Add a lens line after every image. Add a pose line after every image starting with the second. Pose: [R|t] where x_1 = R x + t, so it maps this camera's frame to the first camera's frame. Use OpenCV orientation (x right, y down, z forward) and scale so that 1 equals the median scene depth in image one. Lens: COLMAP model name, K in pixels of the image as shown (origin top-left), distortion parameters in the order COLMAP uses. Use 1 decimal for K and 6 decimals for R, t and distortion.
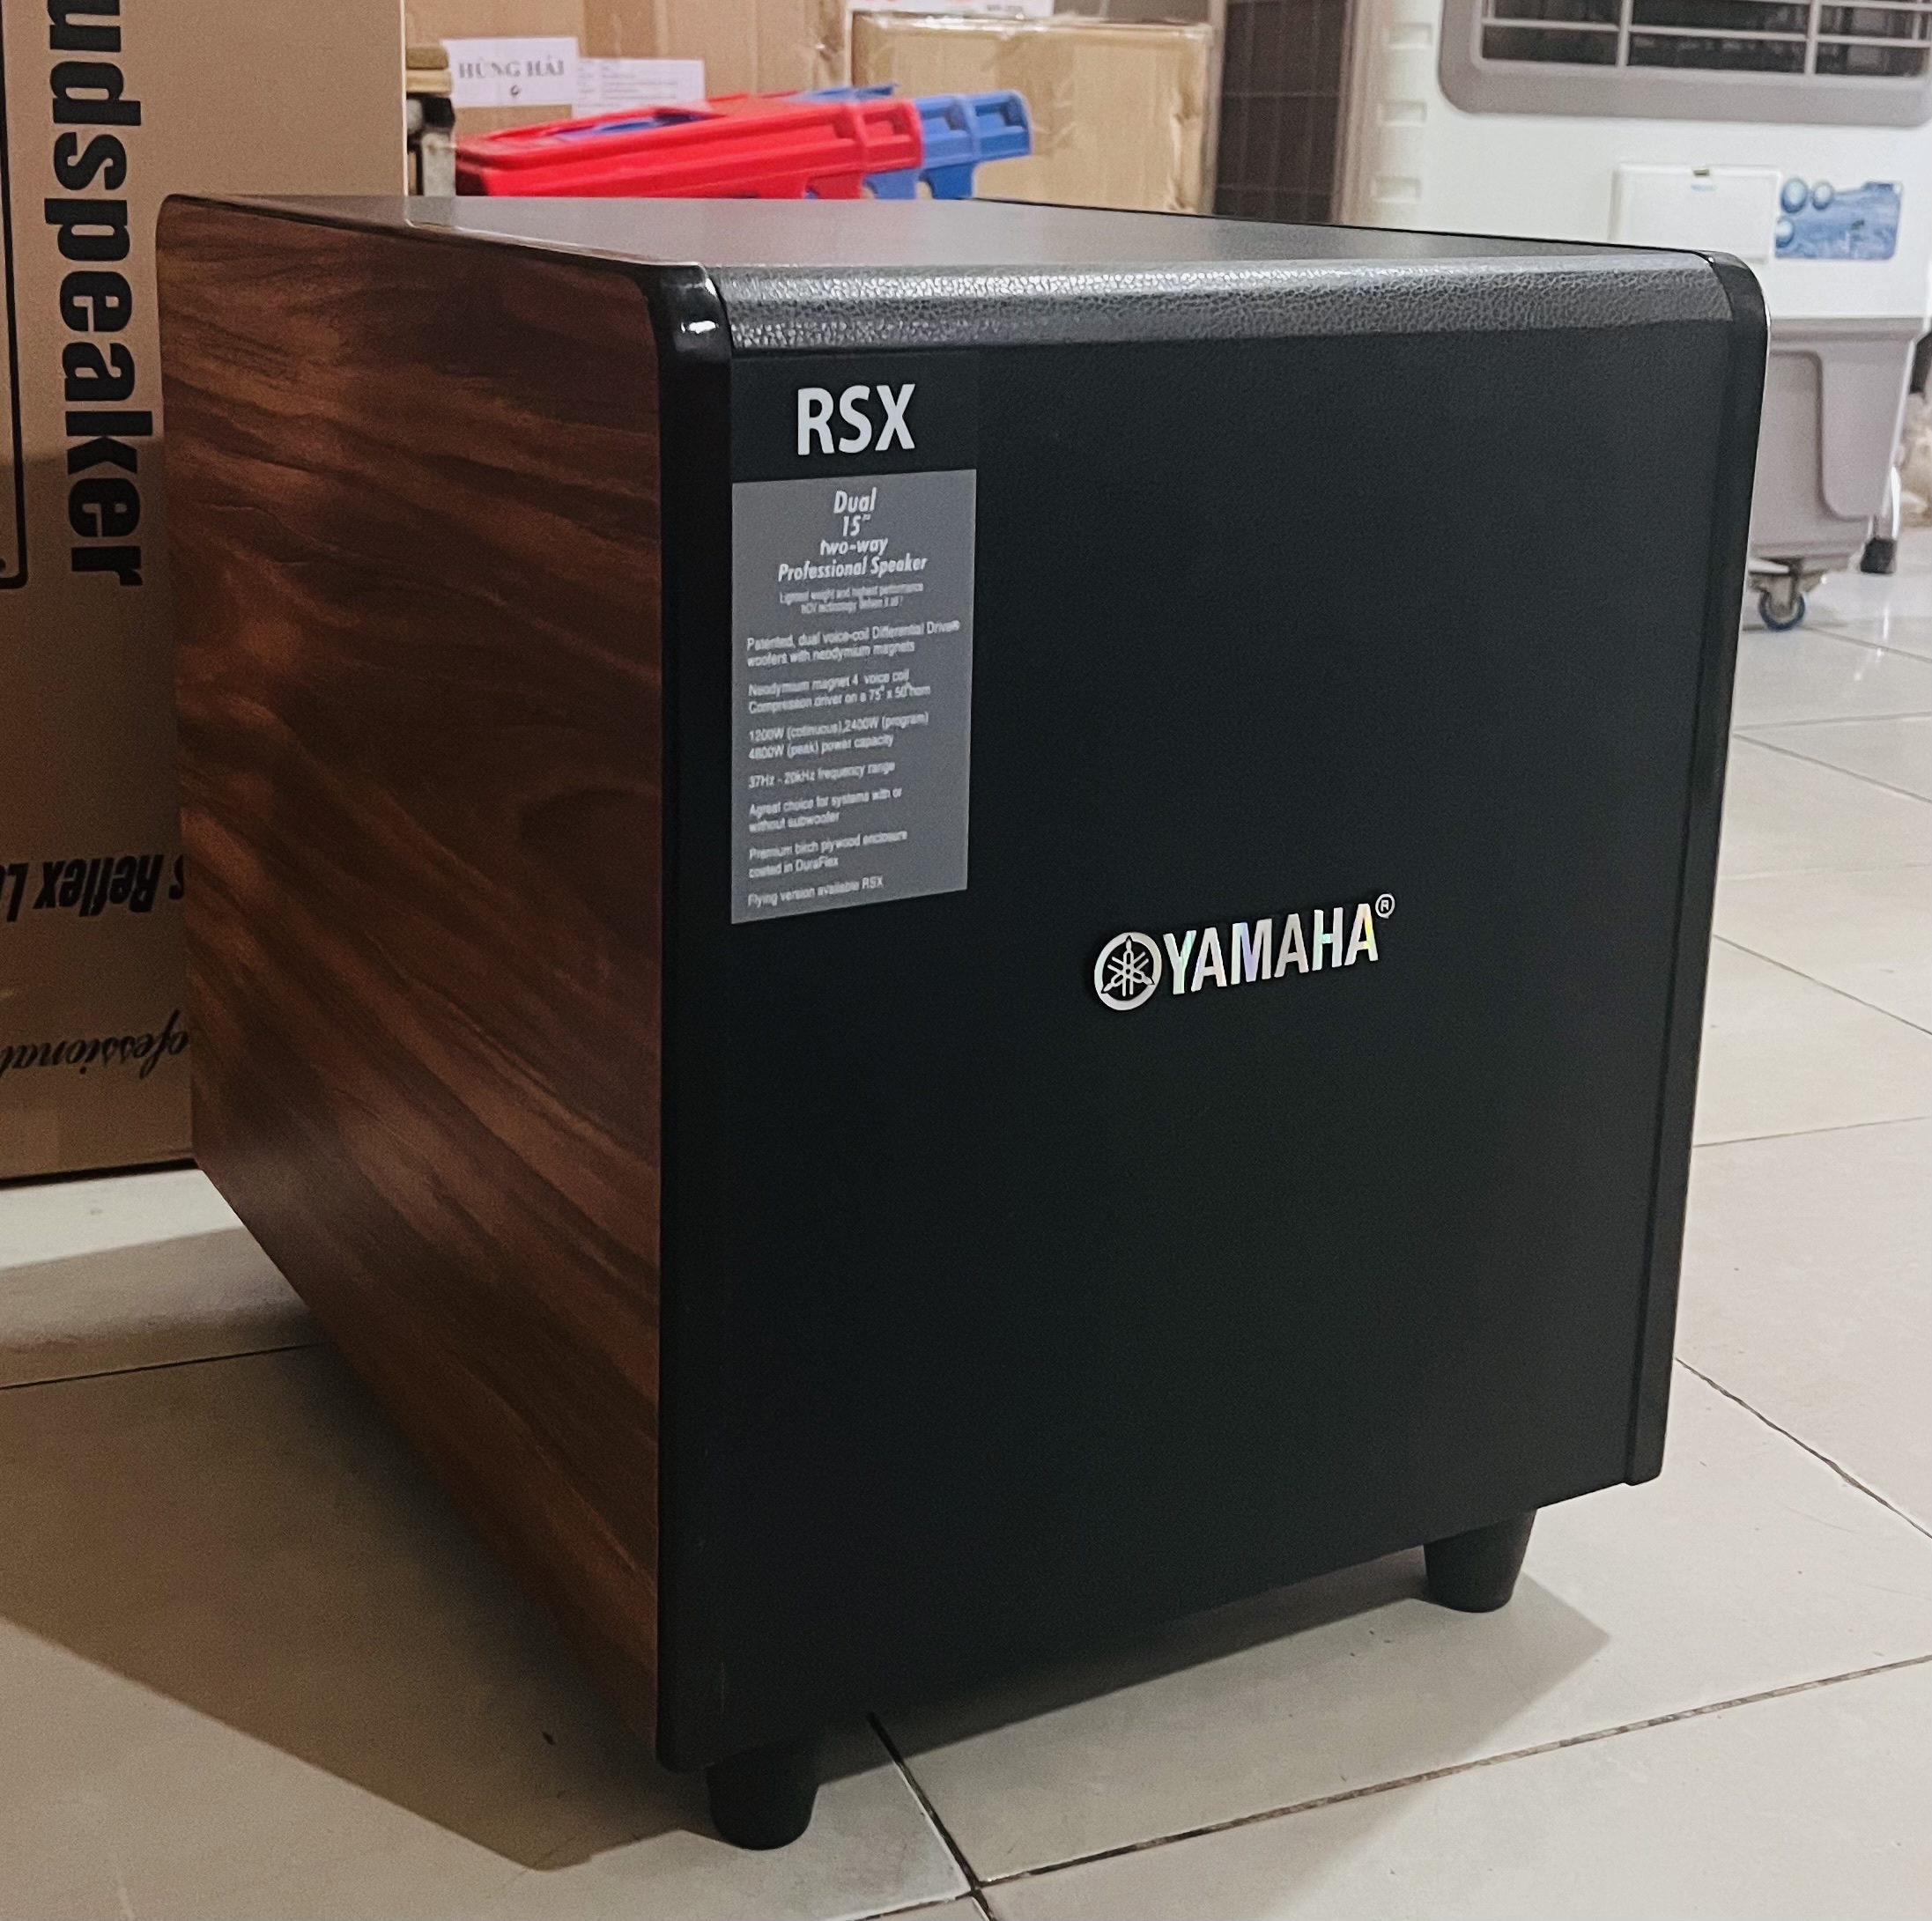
lens RADIAL K [[2620.5, 0, 961.4], [0, 2620.5, 716.0], [0, 0, 1]] dist [0.176241, -0.570160]
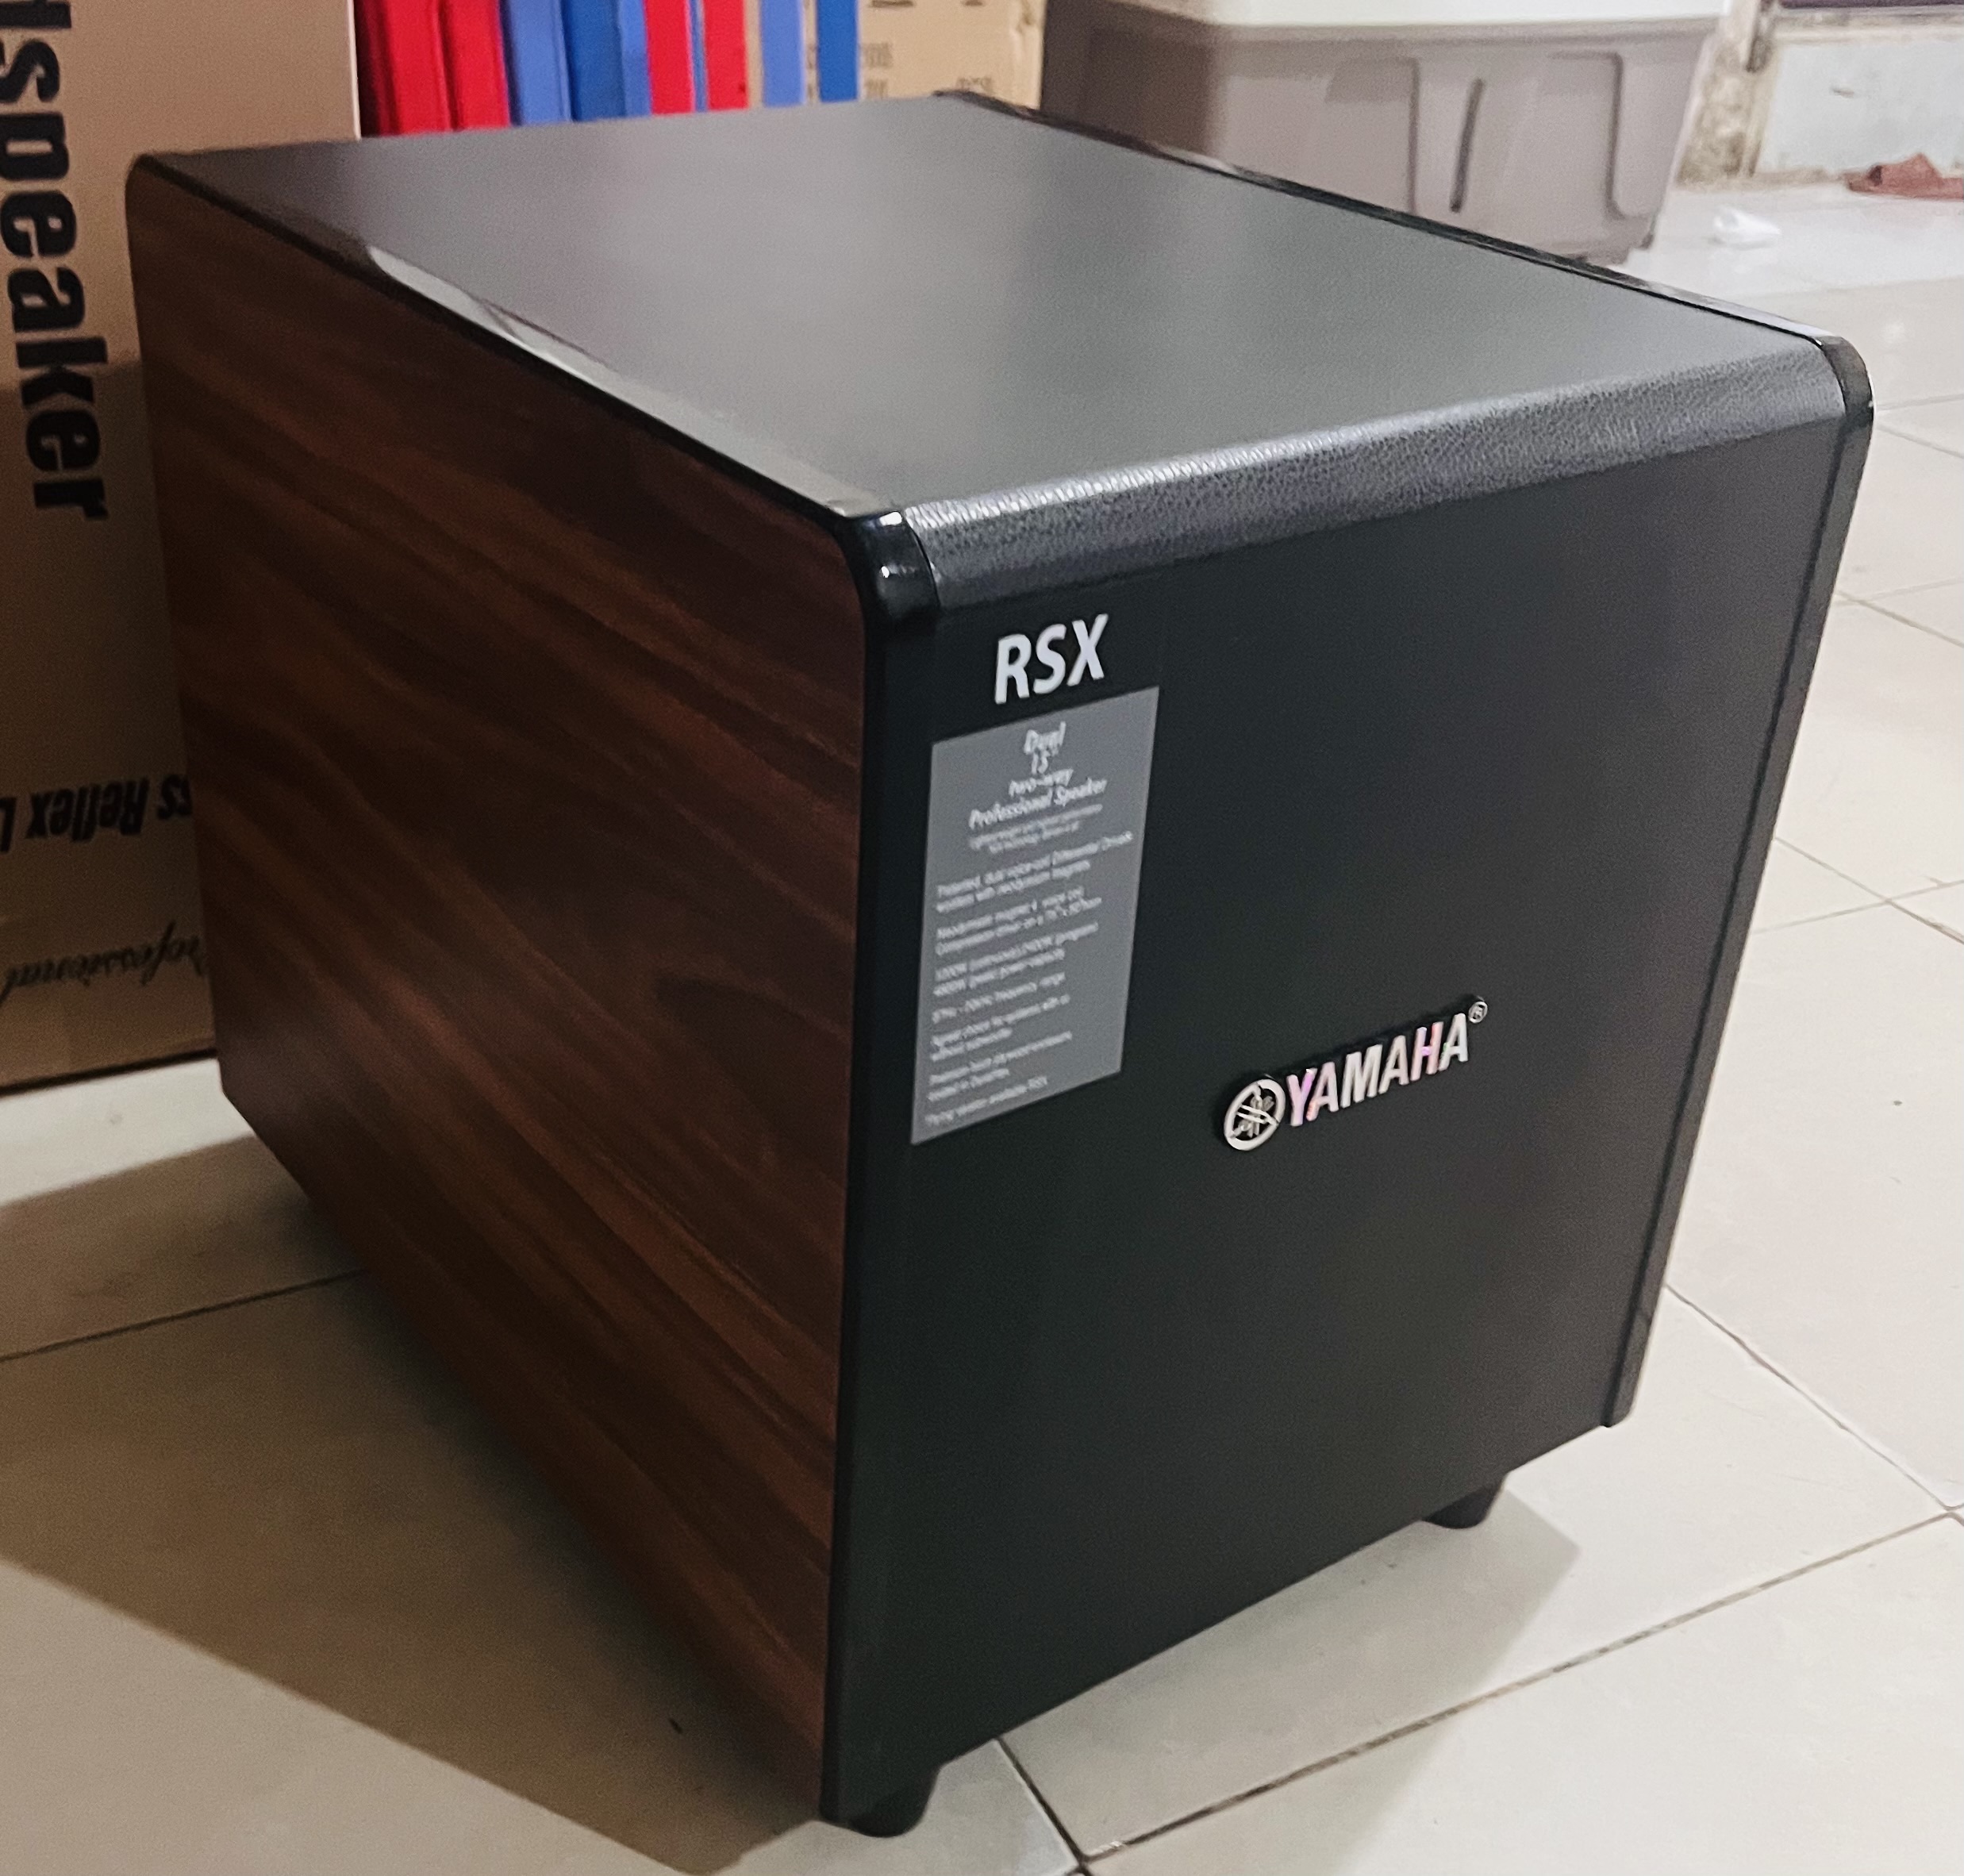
lens RADIAL K [[2385.5, 0, 910.3], [0, 2385.5, 938.2], [0, 0, 1]] dist [0.128809, -0.423616]
pose [[0.995835, -0.024159, 0.087918, -0.141813], [-0.000988, 0.961342, 0.275354, -0.212527], [-0.091172, -0.274294, 0.957314, 0.121665]]
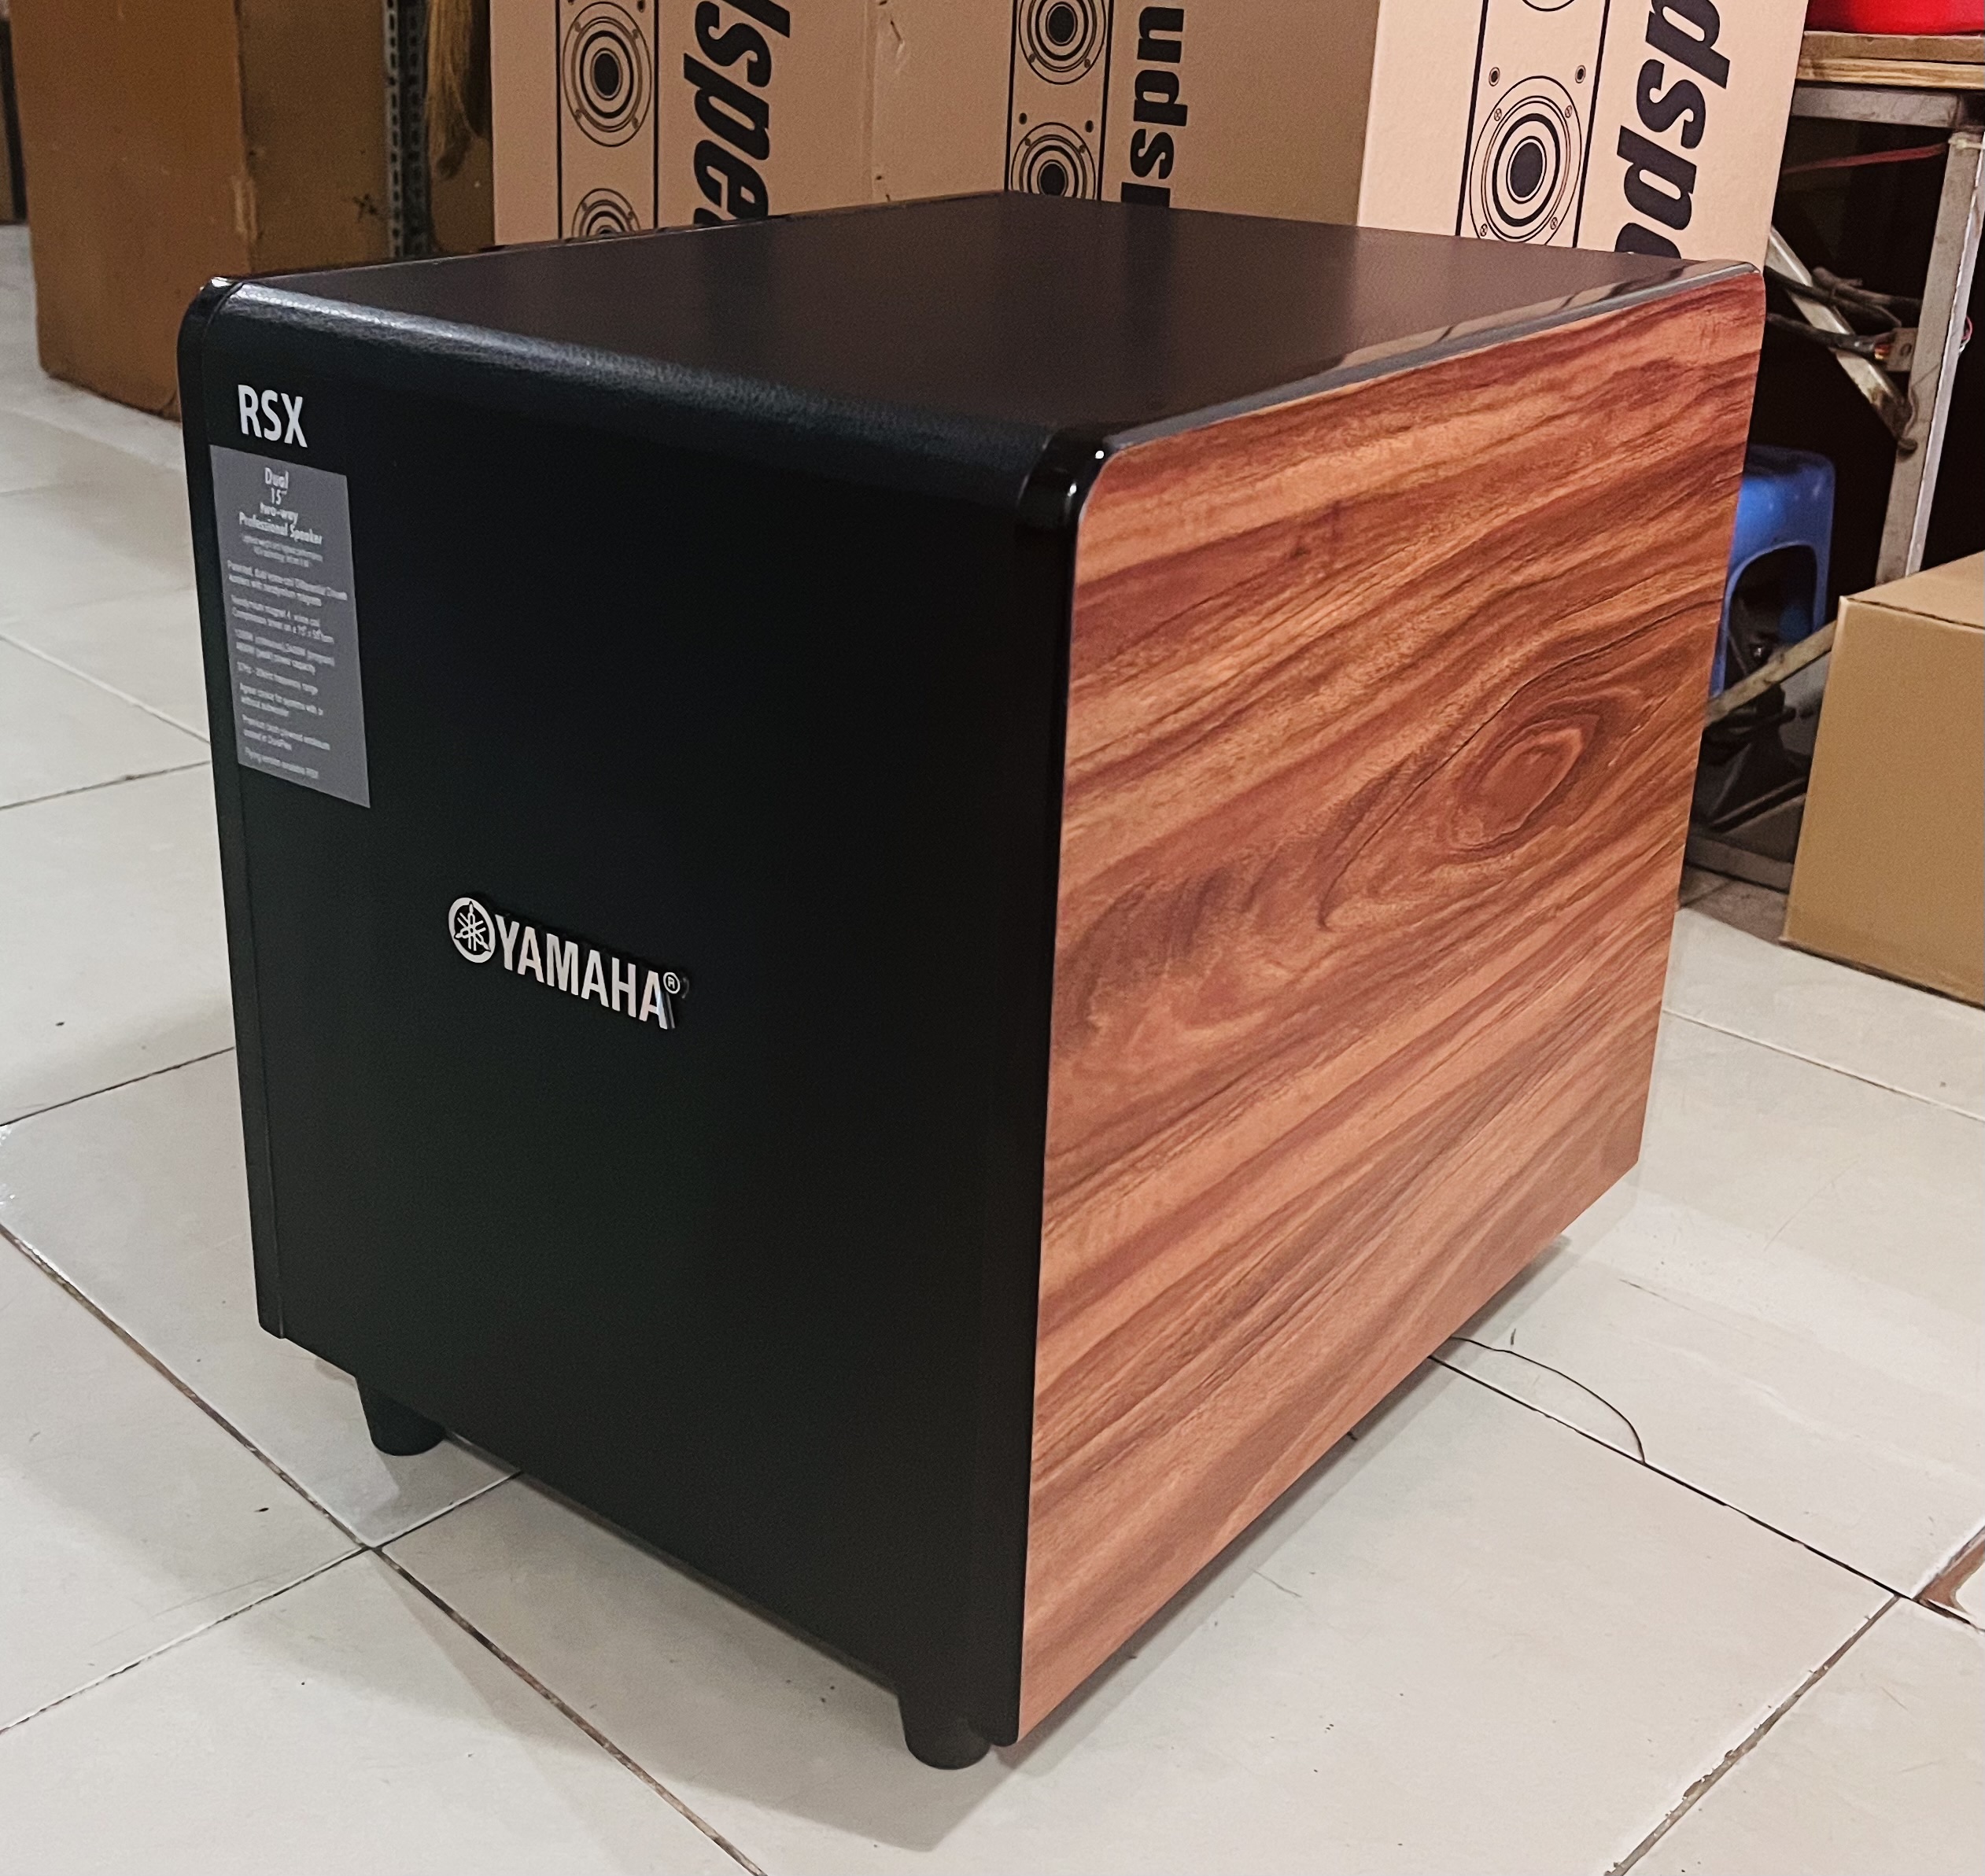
lens RADIAL K [[2413.2, 0, 988.5], [0, 2413.2, 823.8], [0, 0, 1]] dist [0.036321, 0.025032]
pose [[0.401953, 0.313384, -0.860363, 0.998039], [-0.223441, 0.944774, 0.239741, -0.240968], [0.887980, 0.095876, 0.449777, 0.664022]]
